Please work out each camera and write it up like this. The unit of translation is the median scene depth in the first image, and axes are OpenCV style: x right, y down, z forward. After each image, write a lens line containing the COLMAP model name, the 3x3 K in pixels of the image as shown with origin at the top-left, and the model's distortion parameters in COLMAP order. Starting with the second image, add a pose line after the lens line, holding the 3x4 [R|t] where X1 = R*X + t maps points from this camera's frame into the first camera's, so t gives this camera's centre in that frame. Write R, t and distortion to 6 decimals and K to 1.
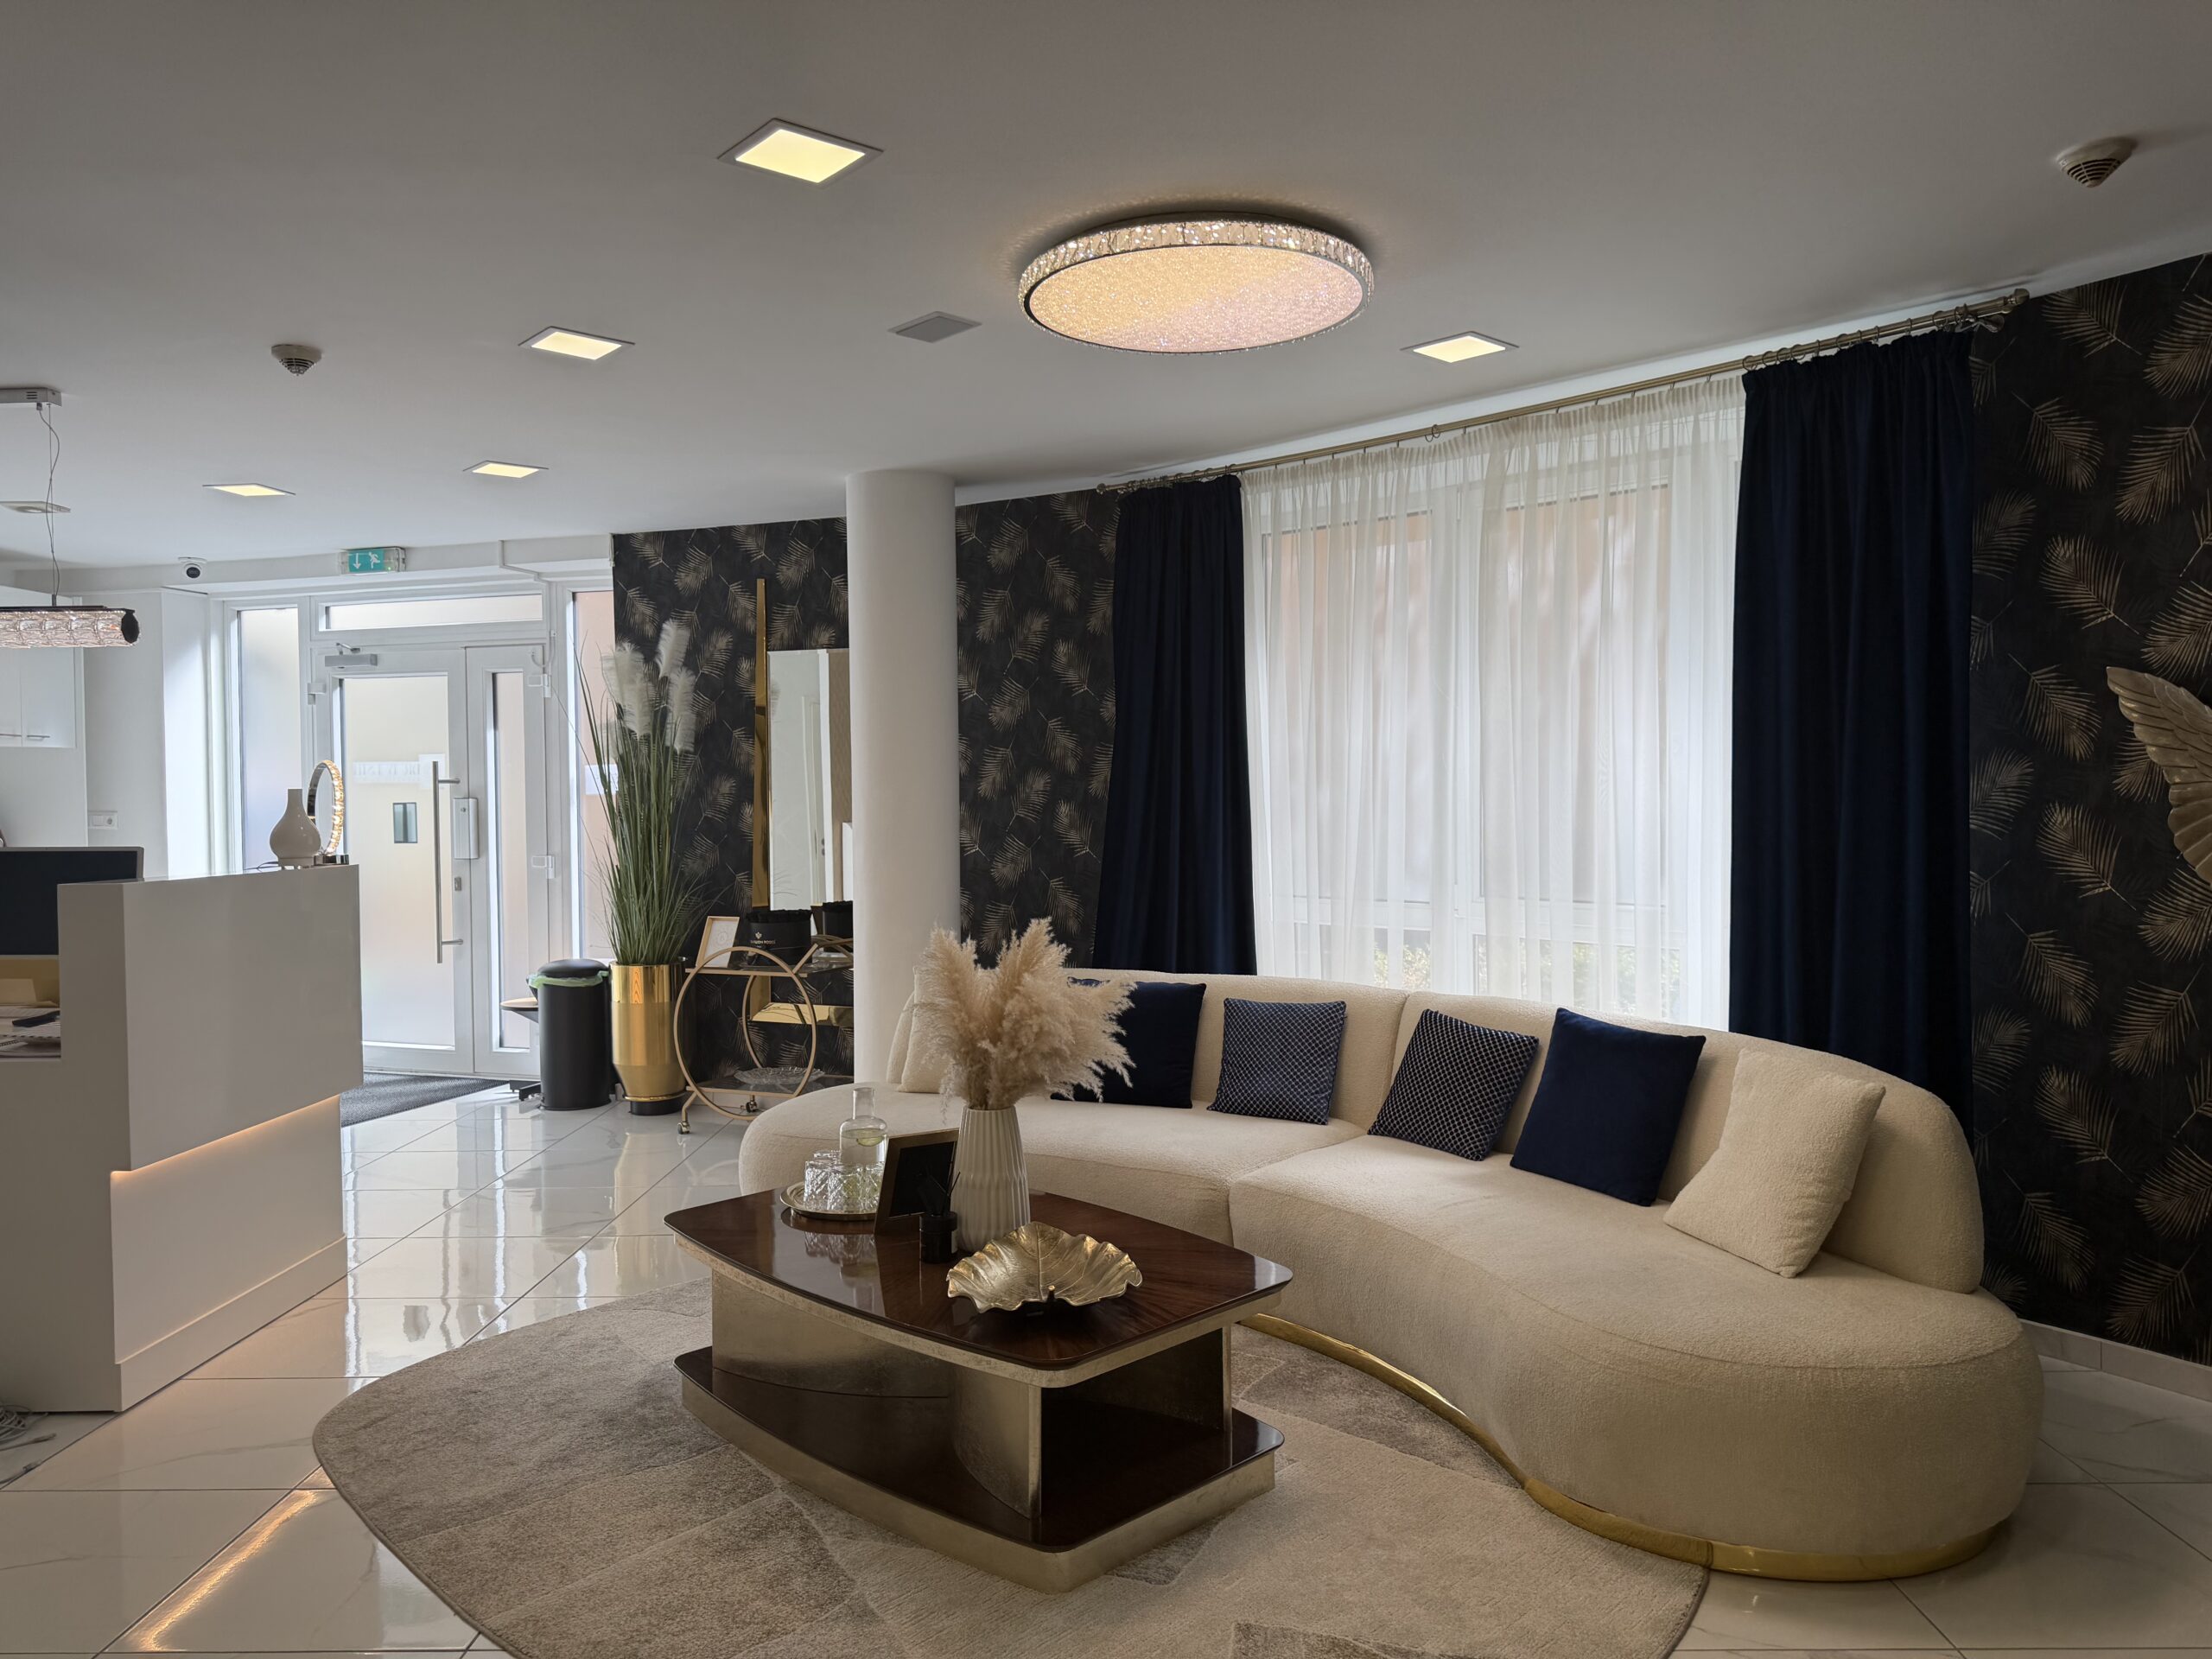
lens RADIAL K [[1567.7, 0, 1106.3], [0, 1567.7, 843.1], [0, 0, 1]] dist [0.156804, -0.297464]
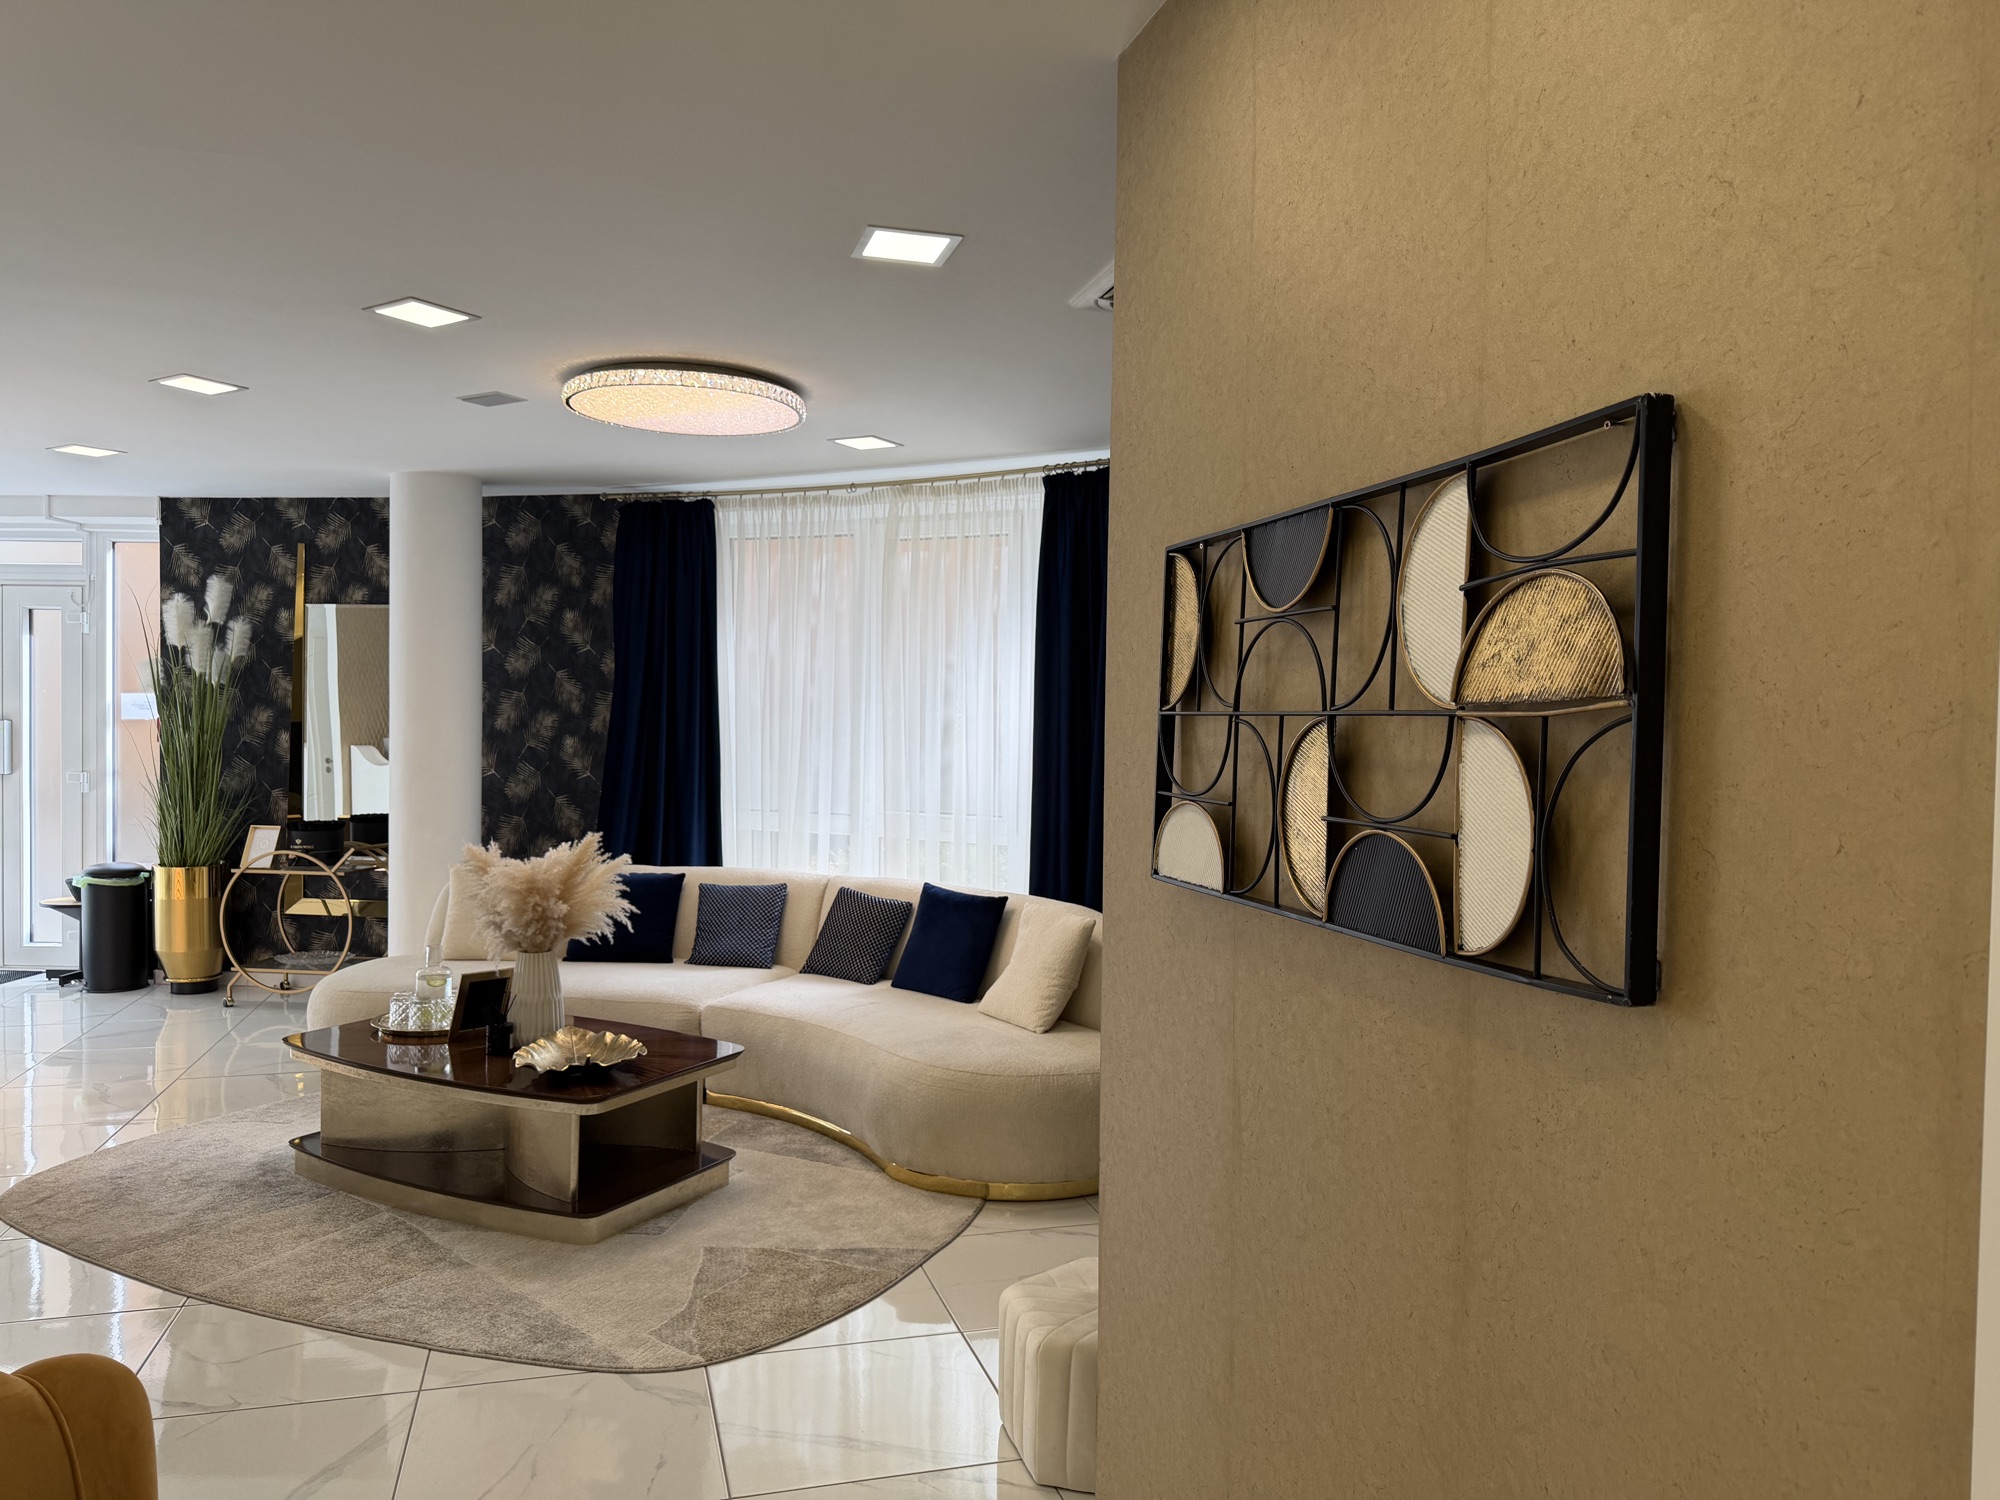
lens RADIAL K [[1417.4, 0, 1000.2], [0, 1417.4, 762.3], [0, 0, 1]] dist [0.156804, -0.297464]
pose [[0.957807, 0.014609, 0.287041, -0.027927], [-0.013966, 0.999893, -0.004285, -0.005006], [-0.287073, 0.000095, 0.957909, -0.235990]]
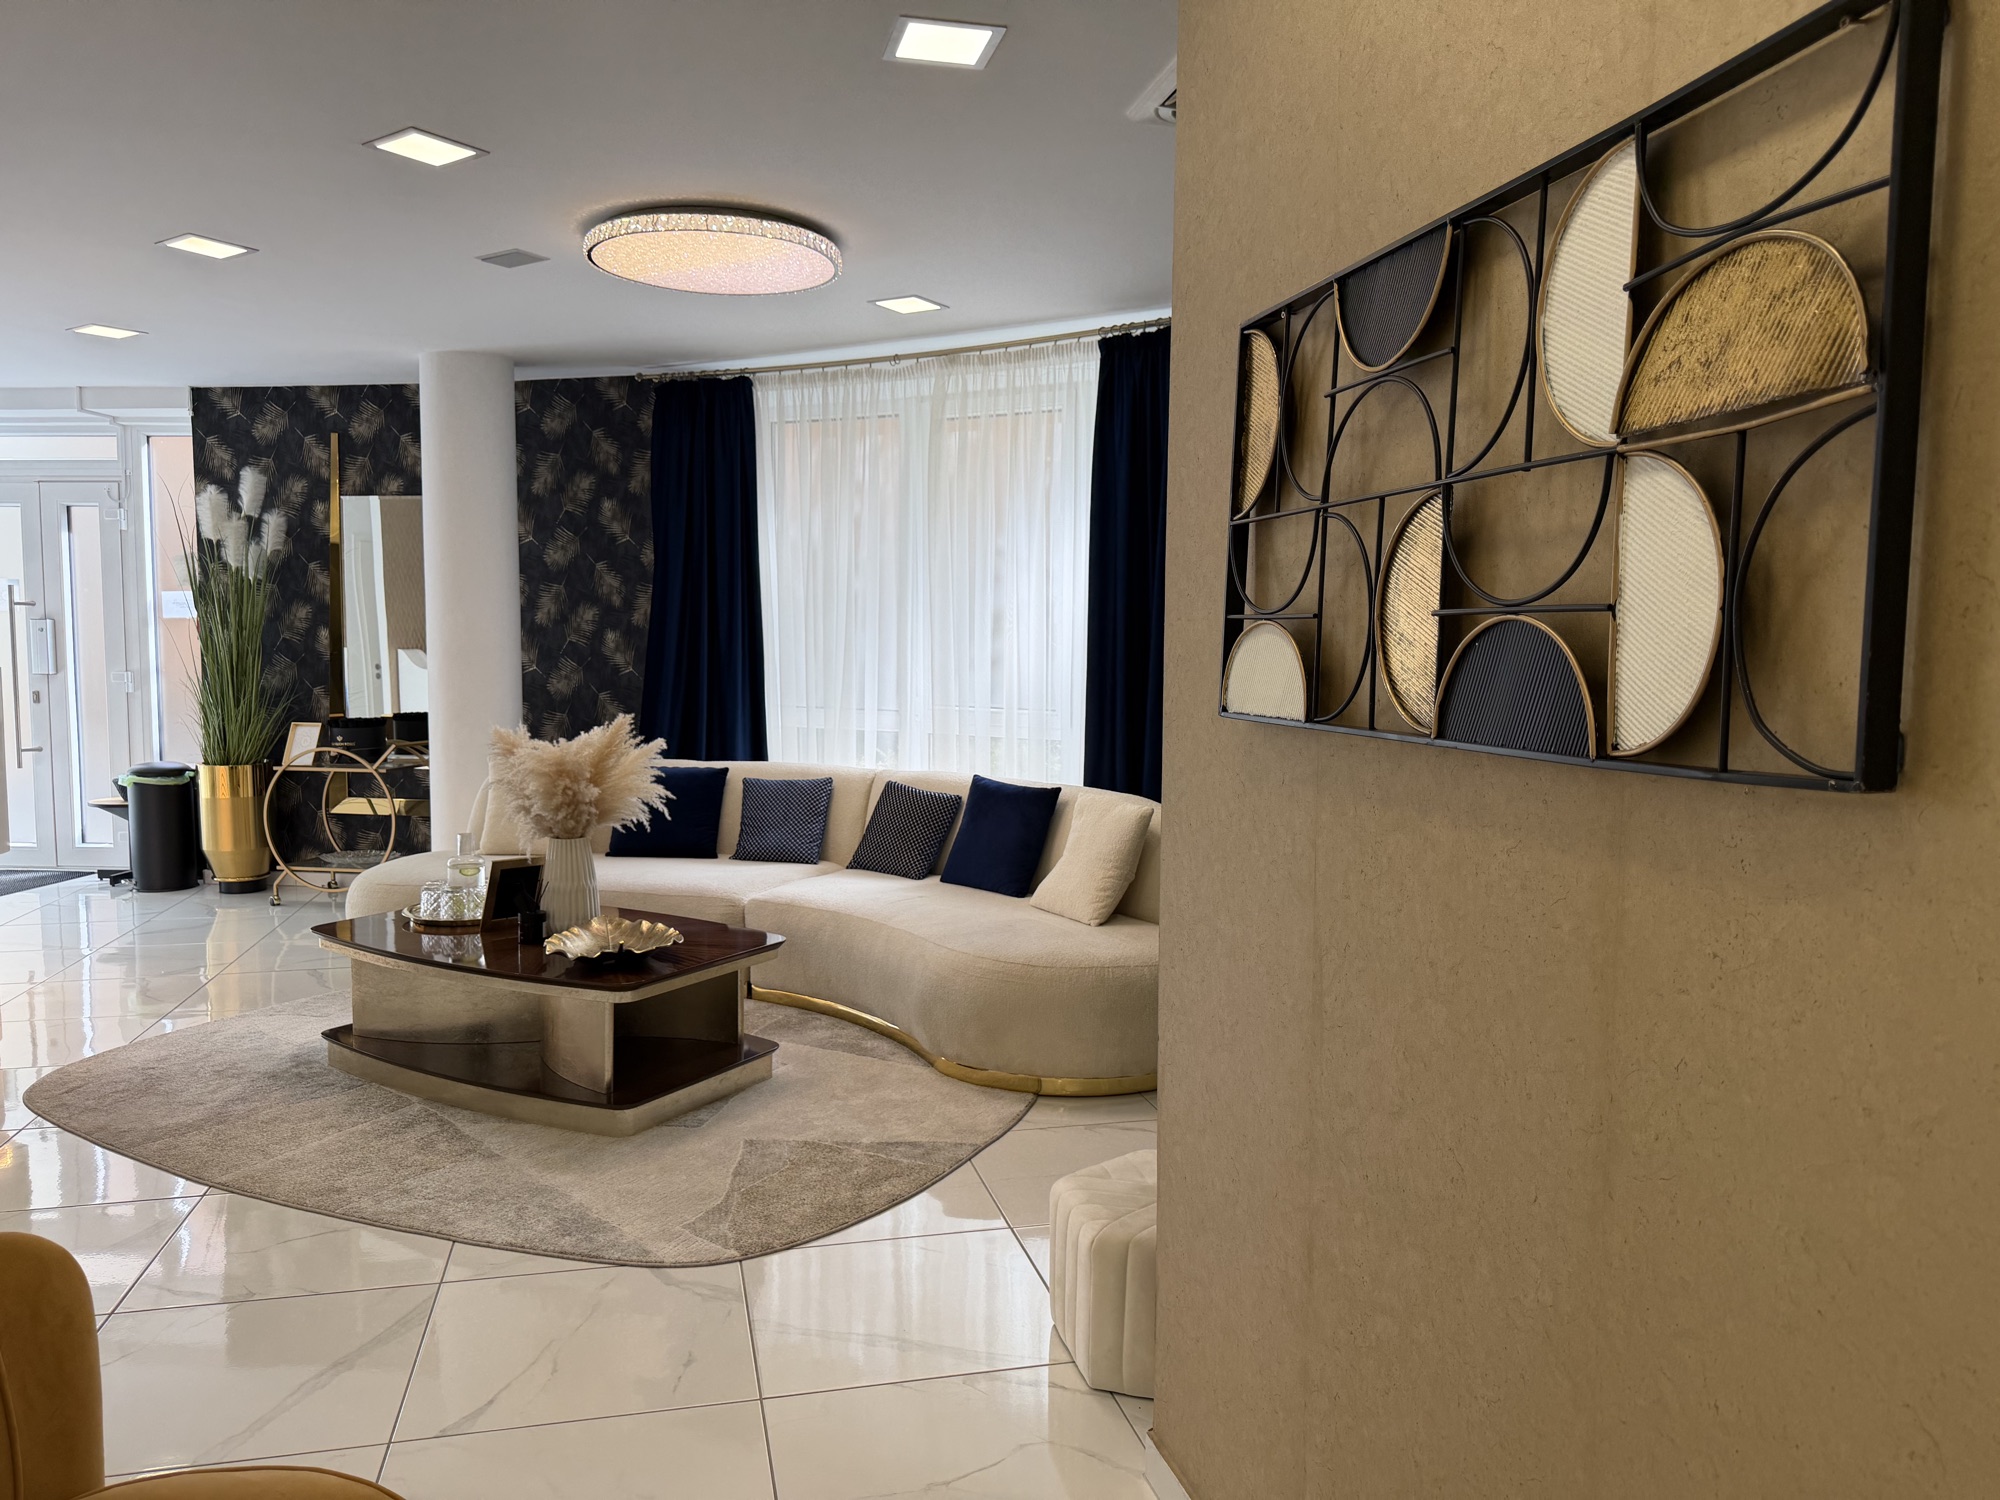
lens RADIAL K [[1417.4, 0, 1000.2], [0, 1417.4, 762.3], [0, 0, 1]] dist [0.156804, -0.297464]
pose [[0.968633, -0.004831, 0.248450, -0.011306], [-0.008466, 0.998589, 0.052424, 0.017468], [-0.248353, -0.052883, 0.967225, -0.191658]]
